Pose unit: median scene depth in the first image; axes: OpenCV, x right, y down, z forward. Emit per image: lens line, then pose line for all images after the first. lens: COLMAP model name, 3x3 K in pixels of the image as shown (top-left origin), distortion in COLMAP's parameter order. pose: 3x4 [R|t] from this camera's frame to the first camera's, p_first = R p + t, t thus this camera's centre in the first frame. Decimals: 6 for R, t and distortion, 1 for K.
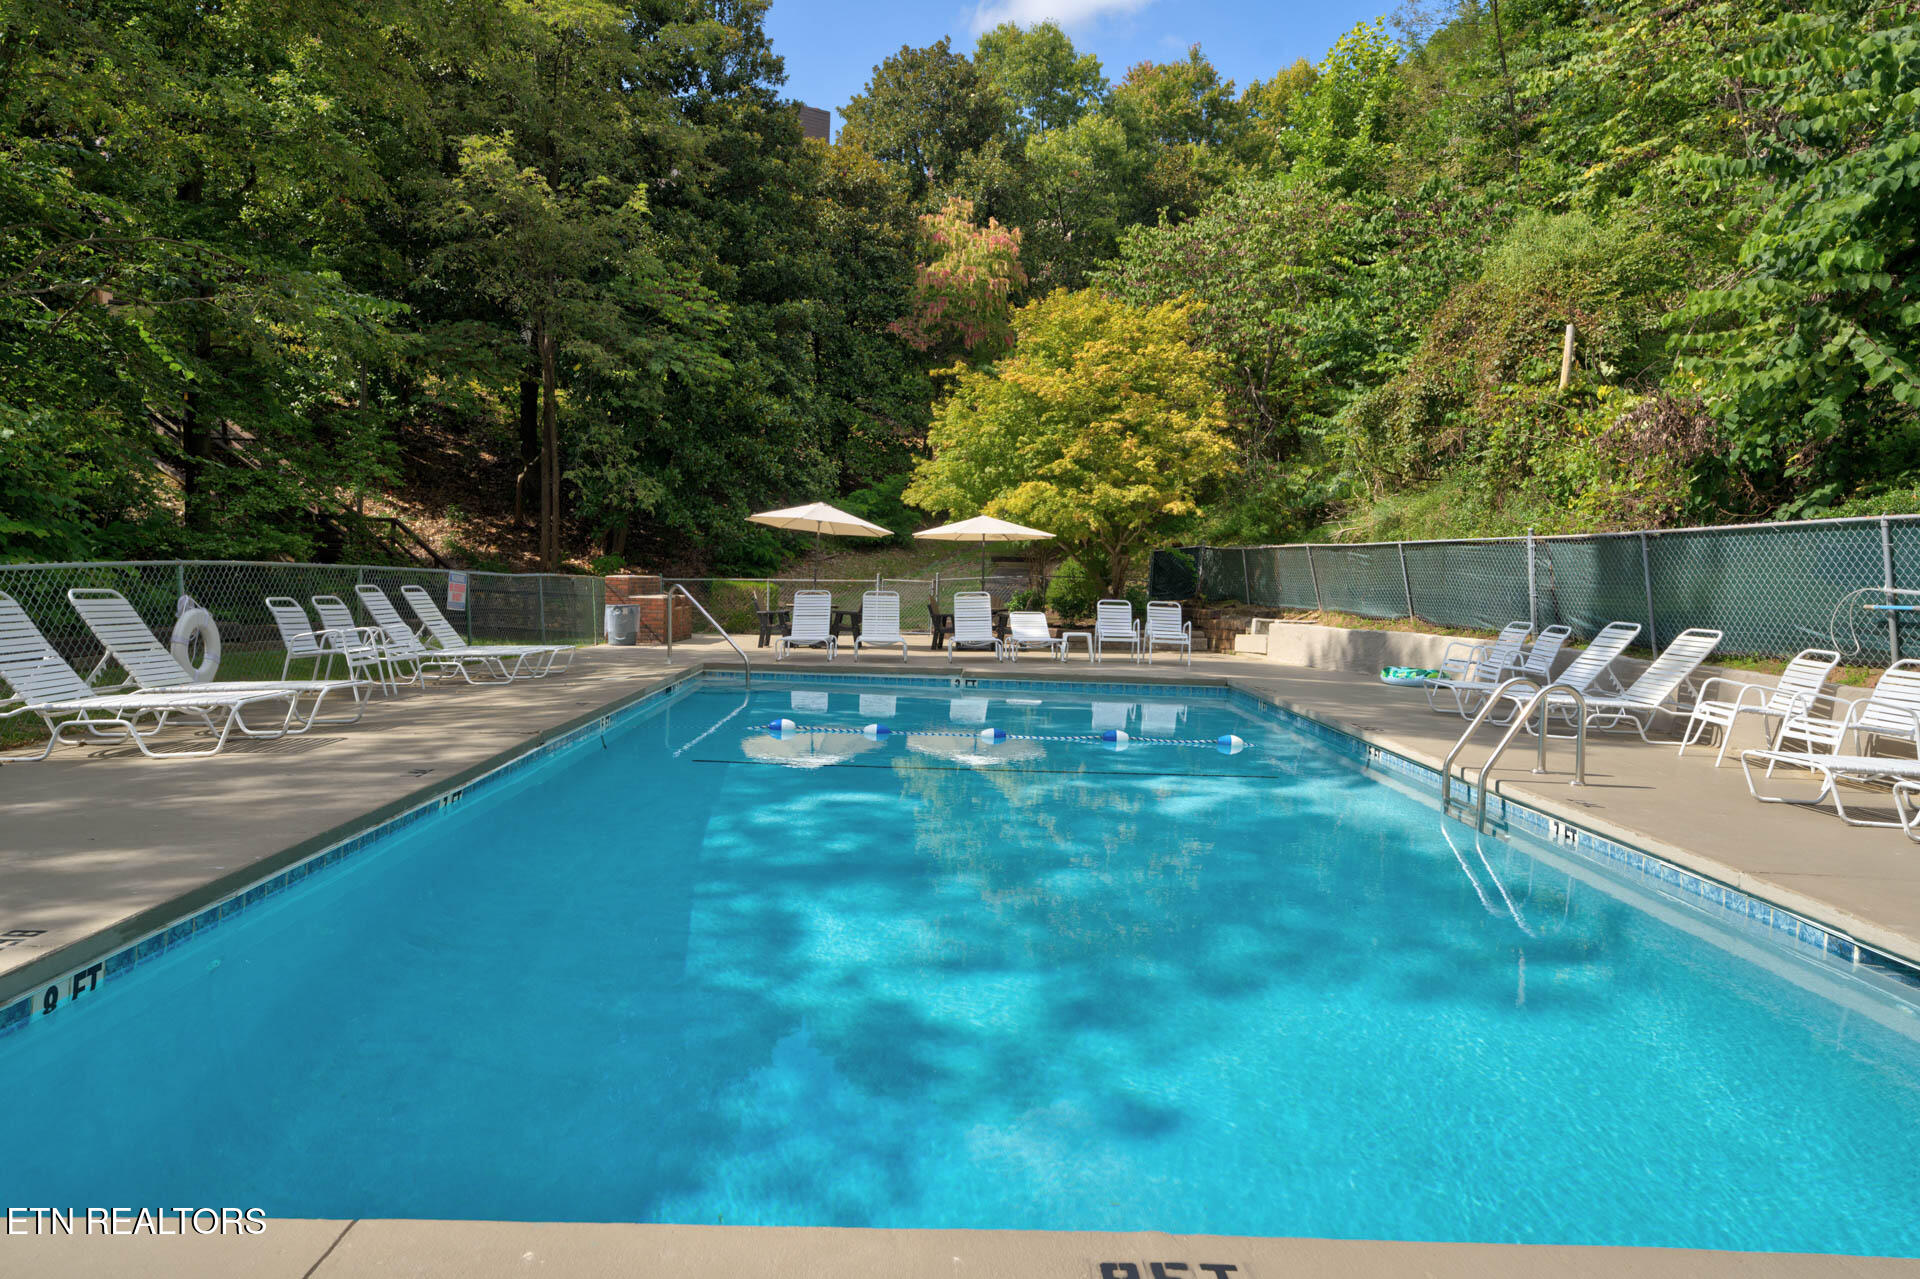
lens RADIAL K [[1265.5, 0, 971.6], [0, 1265.5, 666.1], [0, 0, 1]] dist [0.028653, 0.003818]
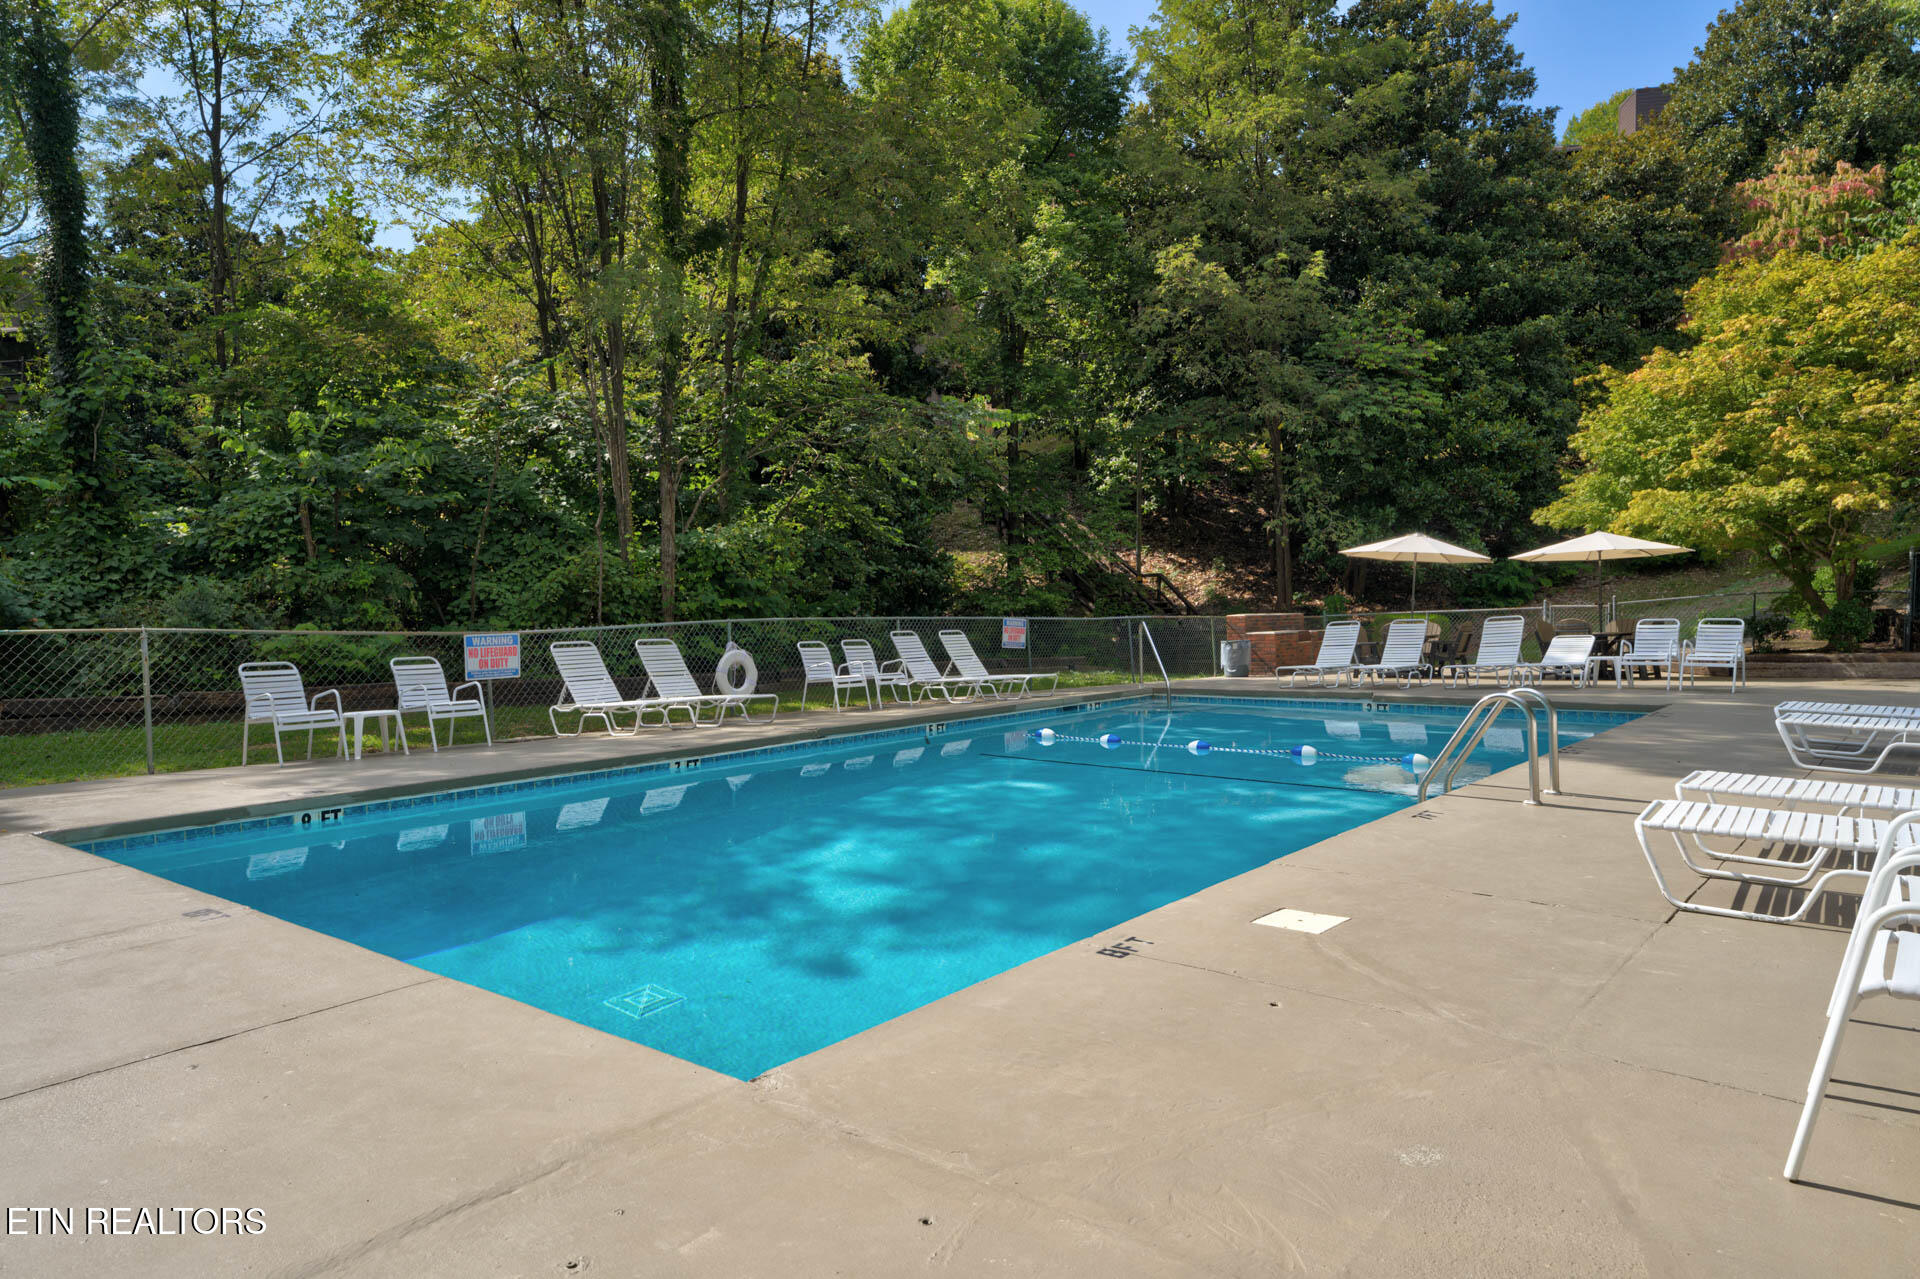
lens RADIAL K [[1268.3, 0, 967.1], [0, 1268.3, 647.3], [0, 0, 1]] dist [0.035591, 0.002364]
pose [[0.755133, -0.026364, -0.655042, 0.248875], [-0.004994, 0.998931, -0.045962, 0.008349], [0.655553, 0.037979, 0.754193, 0.008013]]
